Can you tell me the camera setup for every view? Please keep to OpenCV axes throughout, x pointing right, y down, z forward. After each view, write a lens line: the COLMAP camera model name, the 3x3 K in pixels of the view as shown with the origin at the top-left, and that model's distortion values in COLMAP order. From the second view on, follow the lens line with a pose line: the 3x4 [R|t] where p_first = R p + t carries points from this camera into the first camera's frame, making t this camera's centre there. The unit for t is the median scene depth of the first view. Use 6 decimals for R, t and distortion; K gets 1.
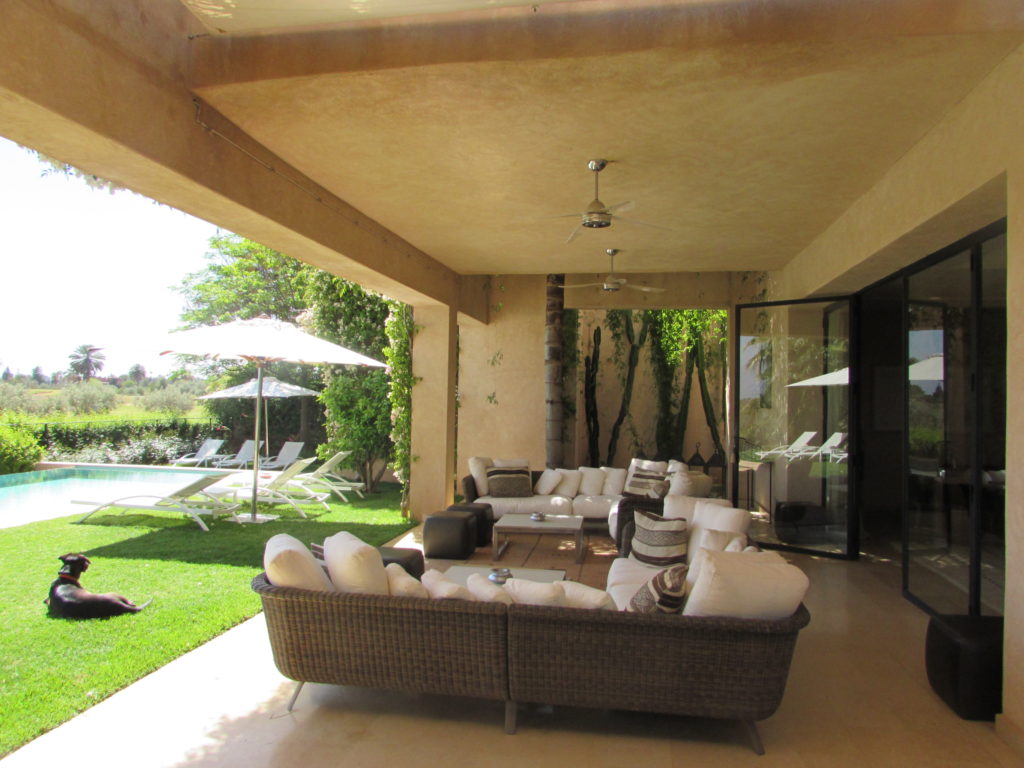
lens RADIAL K [[721.2, 0, 509.6], [0, 721.2, 380.9], [0, 0, 1]] dist [-0.038711, 0.019035]
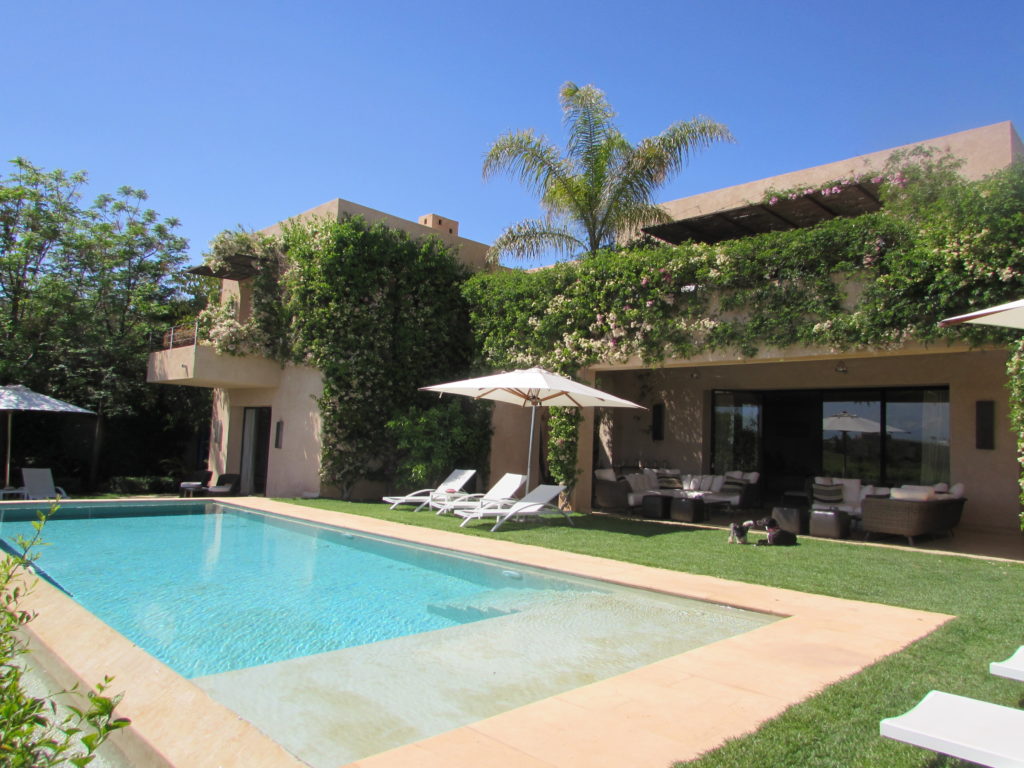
lens RADIAL K [[721.2, 0, 513.0], [0, 721.2, 384.7], [0, 0, 1]] dist [-0.038711, 0.019035]
pose [[0.573288, 0.075670, 0.815852, -1.375741], [-0.051592, 0.997084, -0.056227, 0.020126], [-0.817728, -0.009858, 0.575520, 0.253928]]
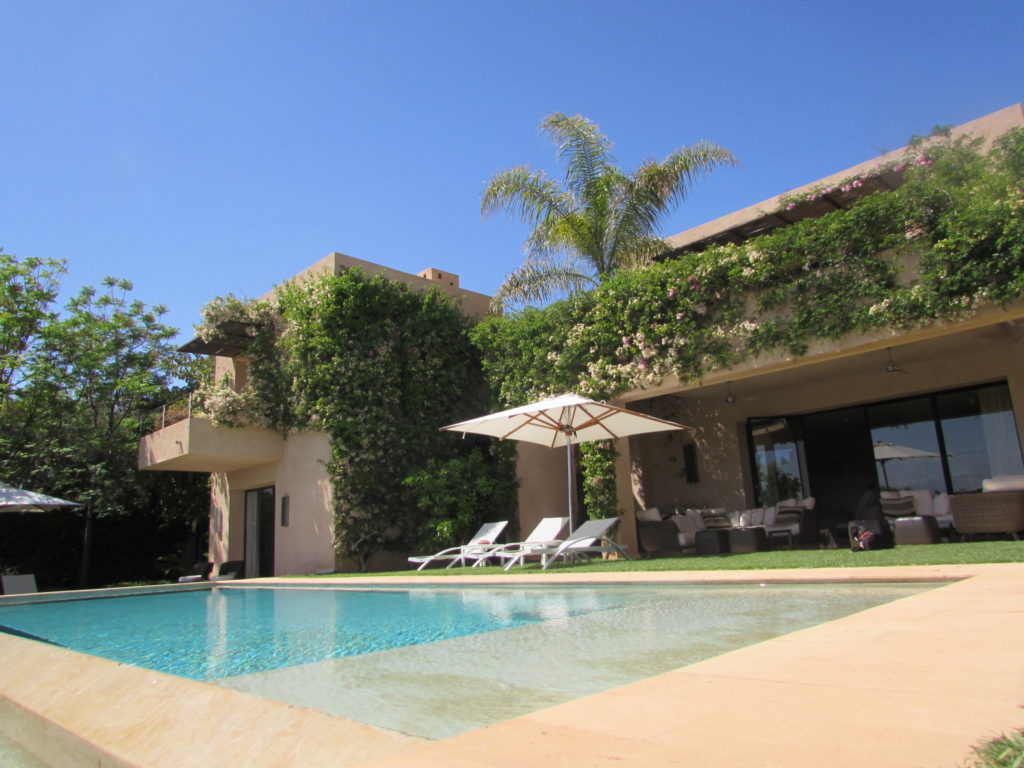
lens RADIAL K [[721.2, 0, 514.0], [0, 721.2, 387.4], [0, 0, 1]] dist [-0.038711, 0.019035]
pose [[0.574640, 0.127358, 0.808436, -1.302495], [0.044596, 0.981477, -0.186316, 0.116635], [-0.817191, 0.143117, 0.558316, 0.372855]]
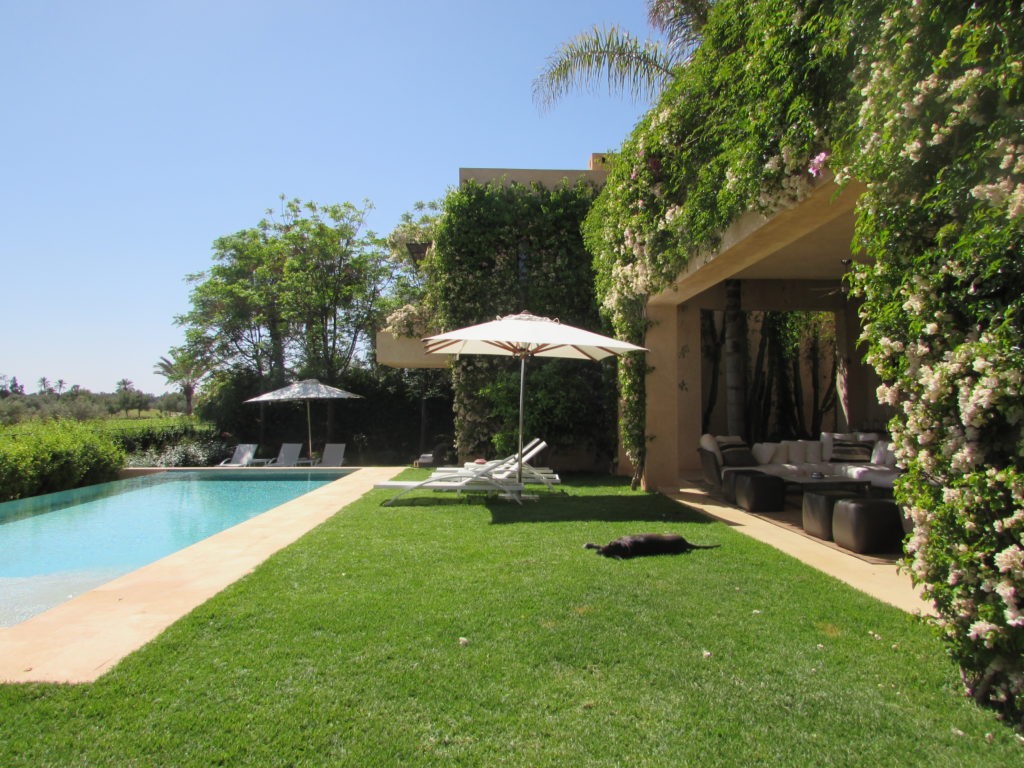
lens RADIAL K [[721.2, 0, 507.9], [0, 721.2, 384.0], [0, 0, 1]] dist [-0.038711, 0.019035]
pose [[0.980145, -0.013476, 0.197822, -0.556384], [0.015144, 0.999861, -0.006921, 0.025615], [-0.197702, 0.009779, 0.980213, -0.070535]]
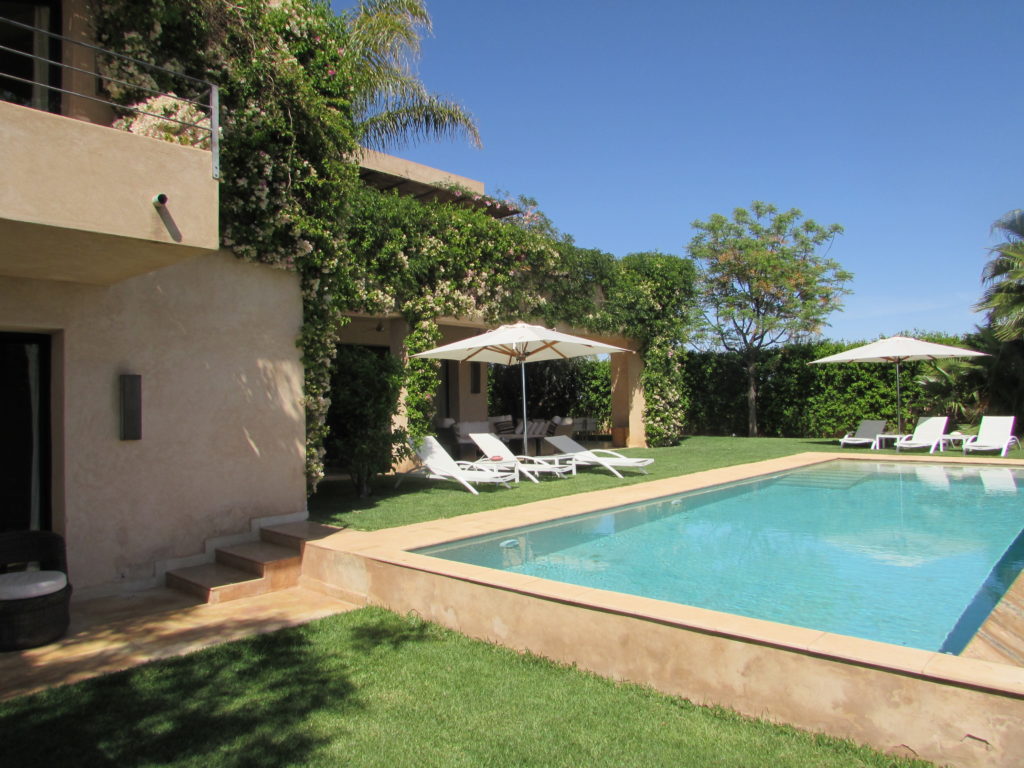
lens RADIAL K [[721.2, 0, 515.4], [0, 721.2, 384.2], [0, 0, 1]] dist [-0.038711, 0.019035]
pose [[-0.839593, 0.003484, 0.543204, -1.004700], [-0.013330, 0.999546, -0.027015, 0.059251], [-0.543052, -0.029923, -0.839166, 2.019264]]
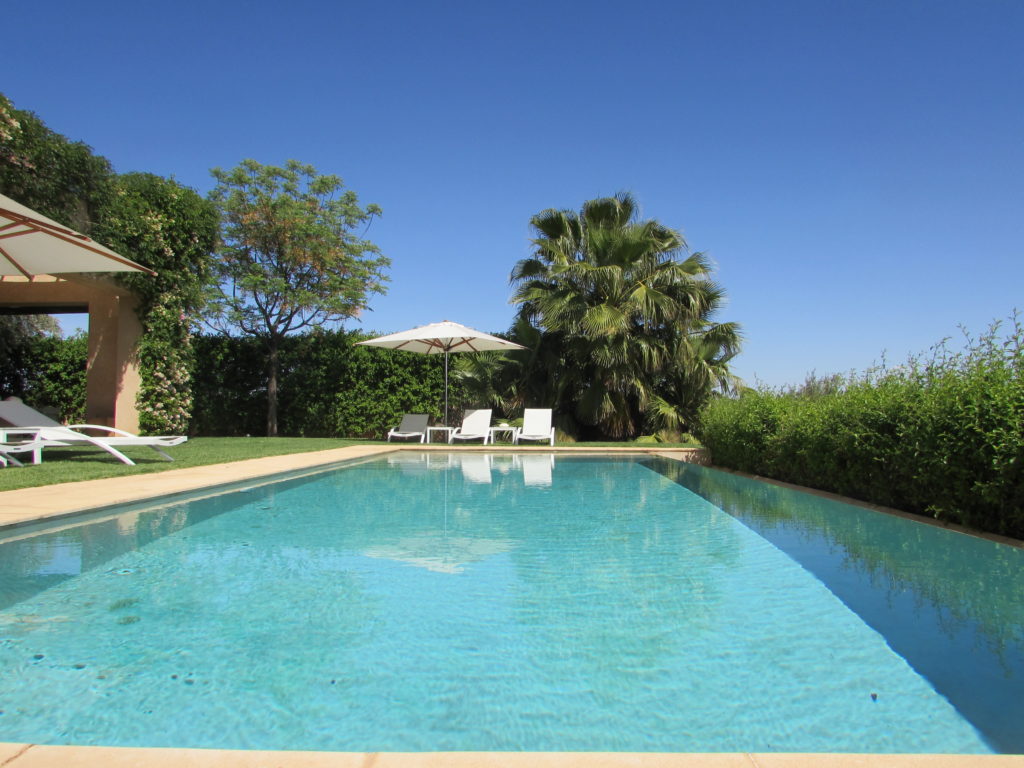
lens RADIAL K [[721.2, 0, 509.8], [0, 721.2, 382.6], [0, 0, 1]] dist [-0.038711, 0.019035]
pose [[-0.991864, -0.034052, -0.122659, -0.884866], [-0.024484, 0.996599, -0.078683, 0.105567], [0.124922, -0.075040, -0.989325, 1.827807]]
